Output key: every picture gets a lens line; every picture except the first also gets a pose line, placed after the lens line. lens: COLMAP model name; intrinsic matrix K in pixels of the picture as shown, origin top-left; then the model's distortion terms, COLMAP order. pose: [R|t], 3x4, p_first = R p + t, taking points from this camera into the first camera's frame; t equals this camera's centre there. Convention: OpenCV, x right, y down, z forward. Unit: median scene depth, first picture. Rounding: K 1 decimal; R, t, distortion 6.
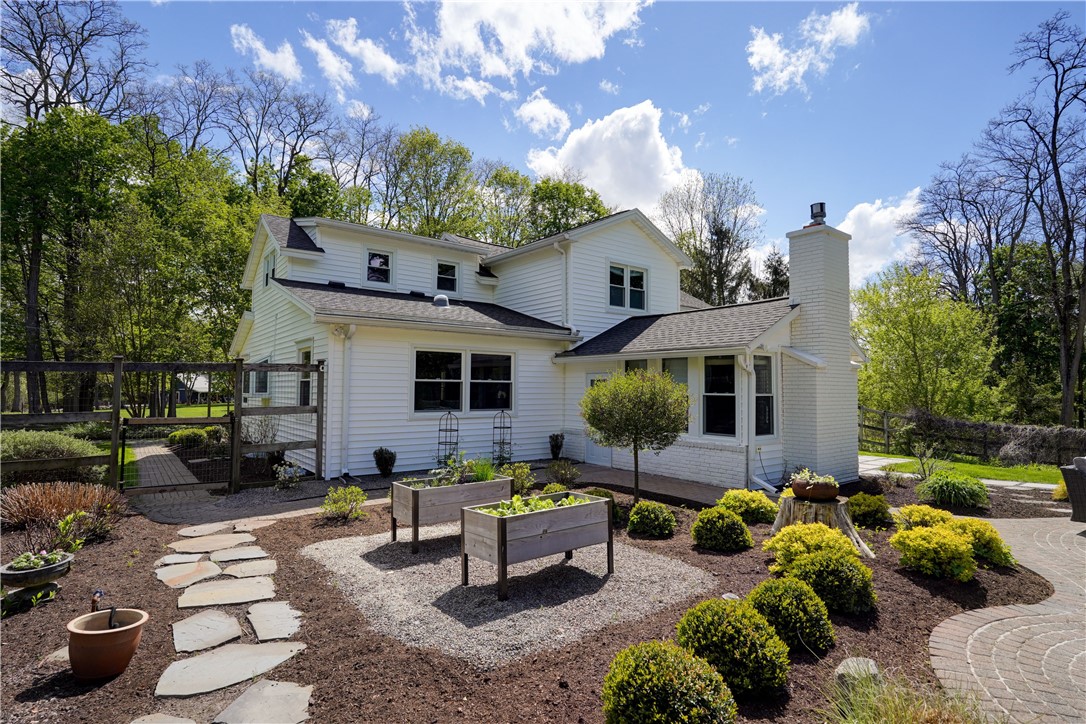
lens RADIAL K [[545.3, 0, 544.2], [0, 545.3, 357.8], [0, 0, 1]] dist [0.000940, 0.000760]
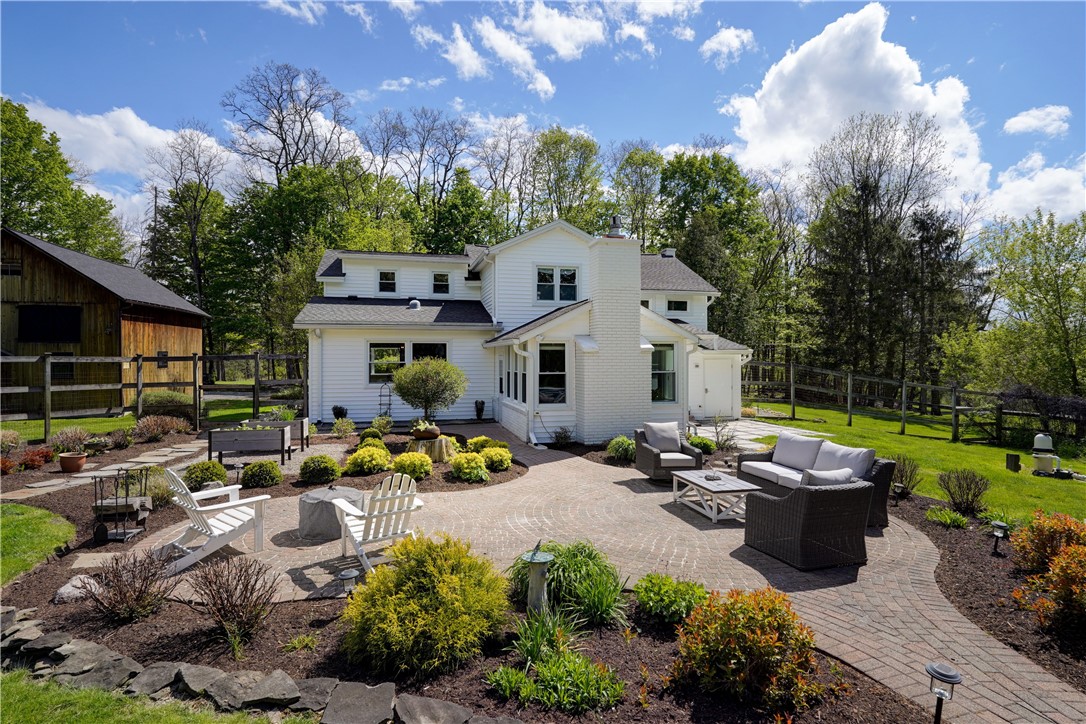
lens RADIAL K [[545.3, 0, 544.5], [0, 545.3, 361.3], [0, 0, 1]] dist [0.000940, 0.000760]
pose [[0.915078, -0.004502, -0.403251, 0.643586], [0.028499, 0.998160, 0.053528, -0.022588], [0.402268, -0.060475, 0.913523, -0.147751]]
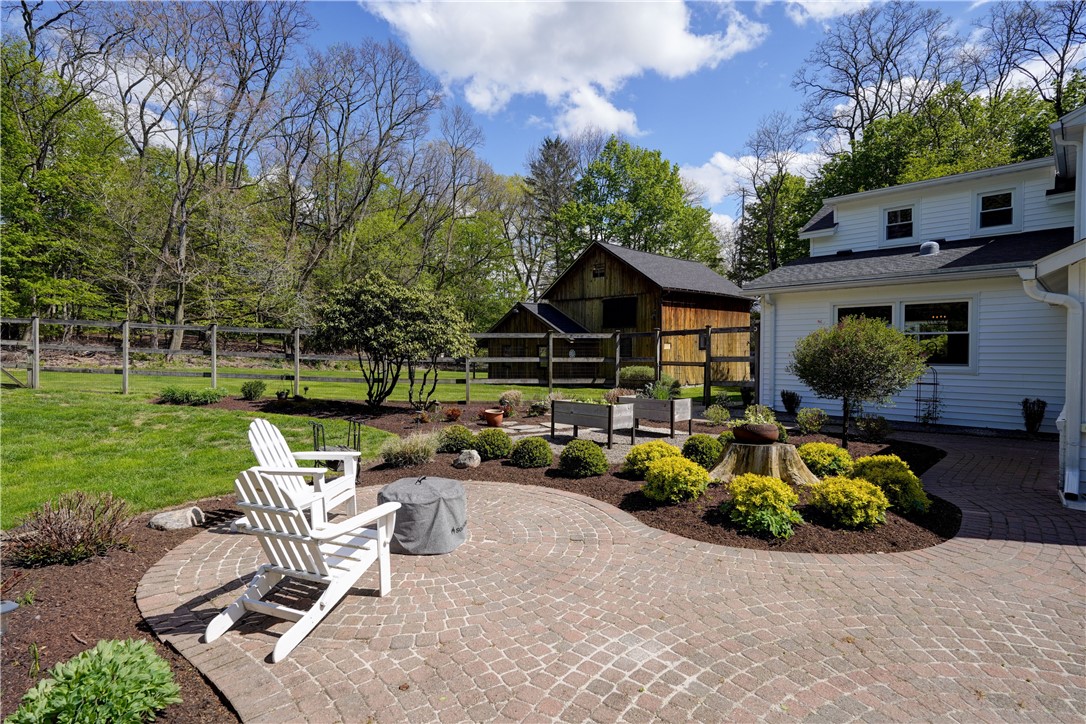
lens RADIAL K [[545.3, 0, 550.7], [0, 545.3, 362.0], [0, 0, 1]] dist [0.000940, 0.000760]
pose [[0.116146, 0.015647, -0.993109, 0.626534], [0.058406, 0.998038, 0.022556, 0.028762], [0.991513, -0.060623, 0.115004, 0.225821]]
